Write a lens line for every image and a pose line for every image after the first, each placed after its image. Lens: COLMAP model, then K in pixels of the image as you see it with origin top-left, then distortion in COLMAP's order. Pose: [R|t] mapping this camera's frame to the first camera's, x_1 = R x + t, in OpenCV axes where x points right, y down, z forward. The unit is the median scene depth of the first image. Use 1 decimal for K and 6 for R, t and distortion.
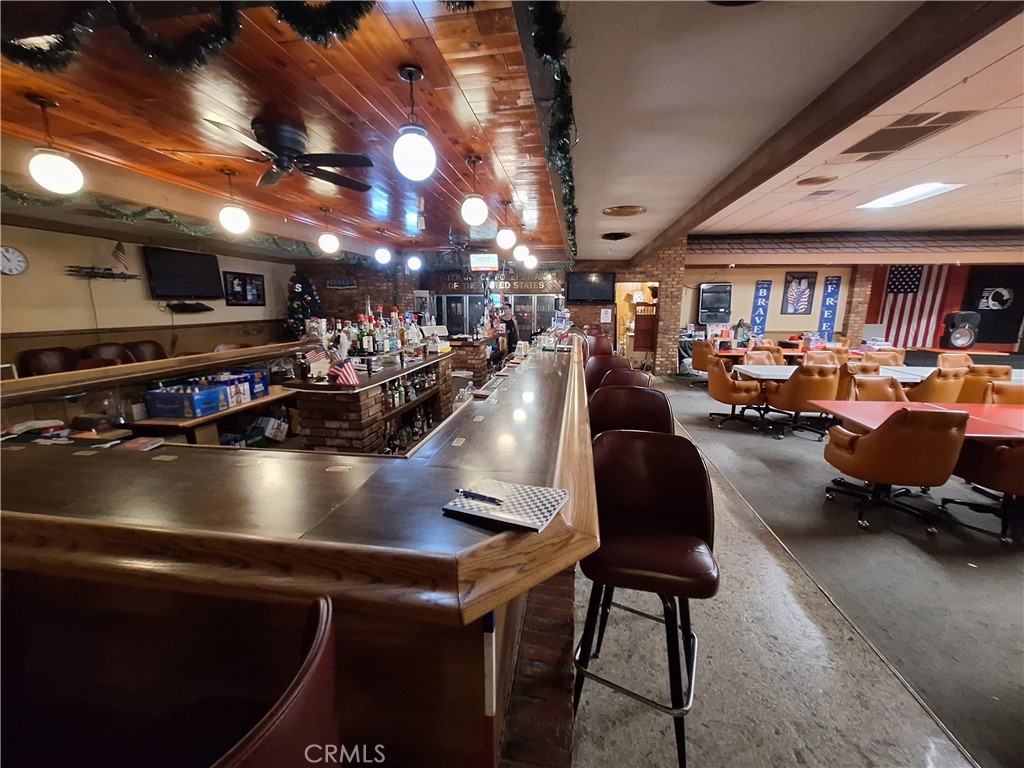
lens RADIAL K [[402.3, 0, 515.6], [0, 402.3, 385.4], [0, 0, 1]] dist [-0.005601, 0.001790]
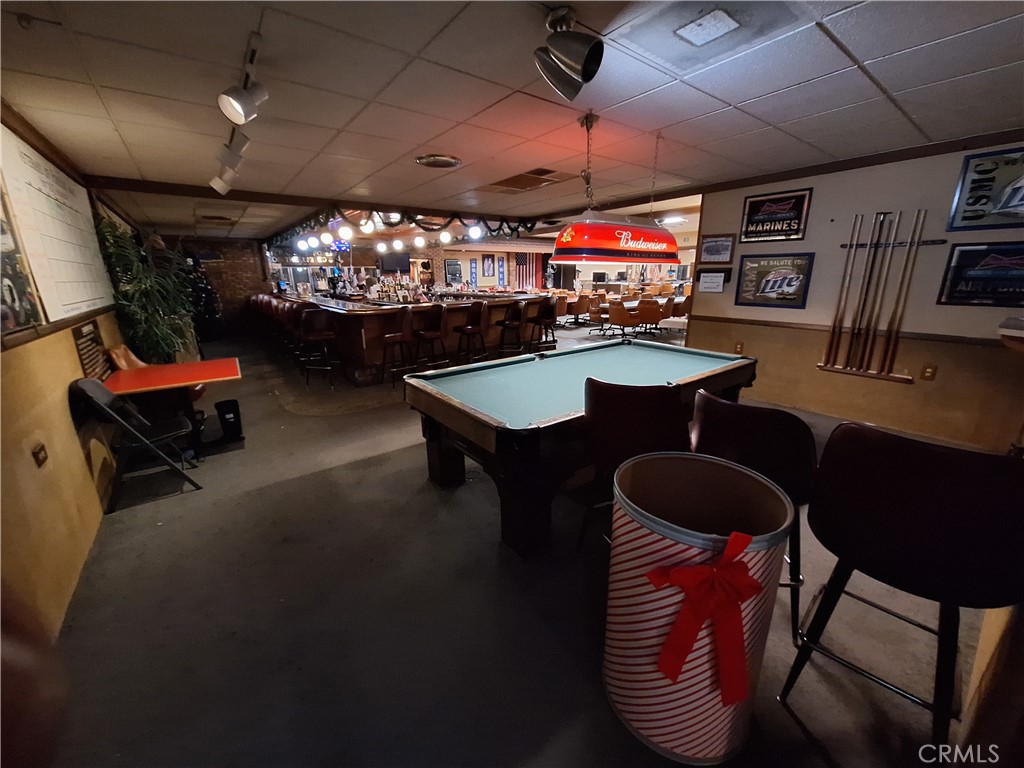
lens RADIAL K [[402.3, 0, 518.3], [0, 402.3, 377.6], [0, 0, 1]] dist [-0.005601, 0.001790]
pose [[0.686326, -0.194926, 0.700686, -0.675154], [0.156745, 0.980418, 0.119213, 0.092744], [-0.710202, 0.028010, 0.703440, -0.456817]]
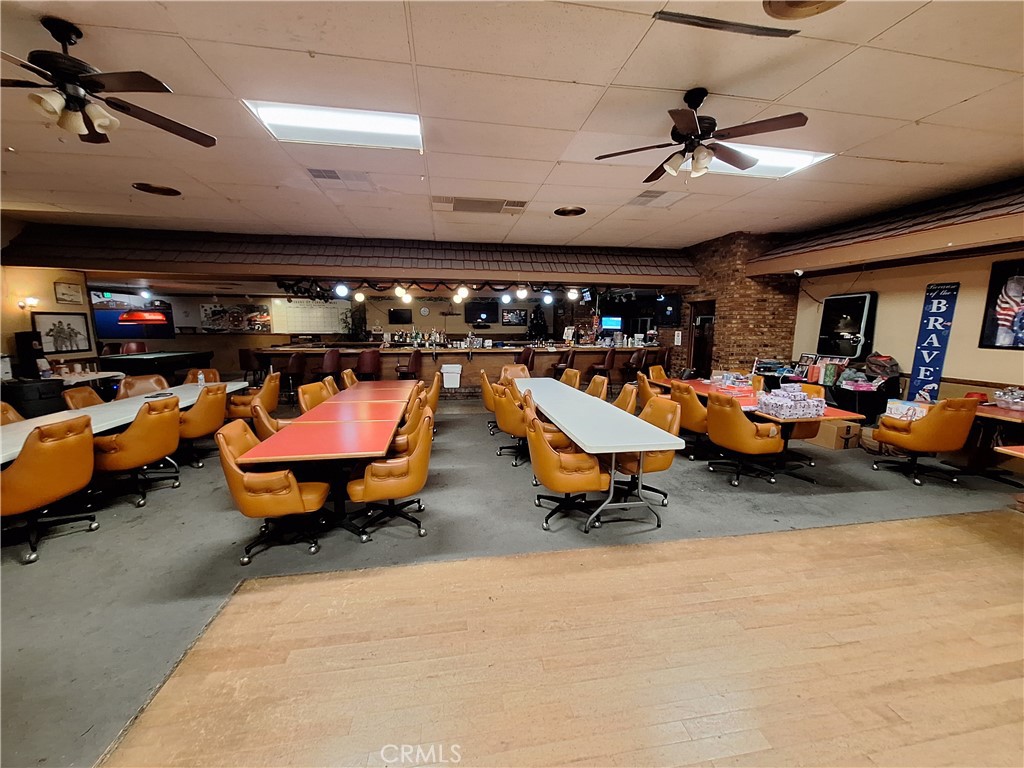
lens RADIAL K [[402.3, 0, 510.1], [0, 402.3, 384.7], [0, 0, 1]] dist [-0.005601, 0.001790]
pose [[0.306977, 0.140266, -0.941324, 1.009590], [-0.195195, 0.977333, 0.081976, -0.063654], [0.931485, 0.158577, 0.327397, 0.324142]]
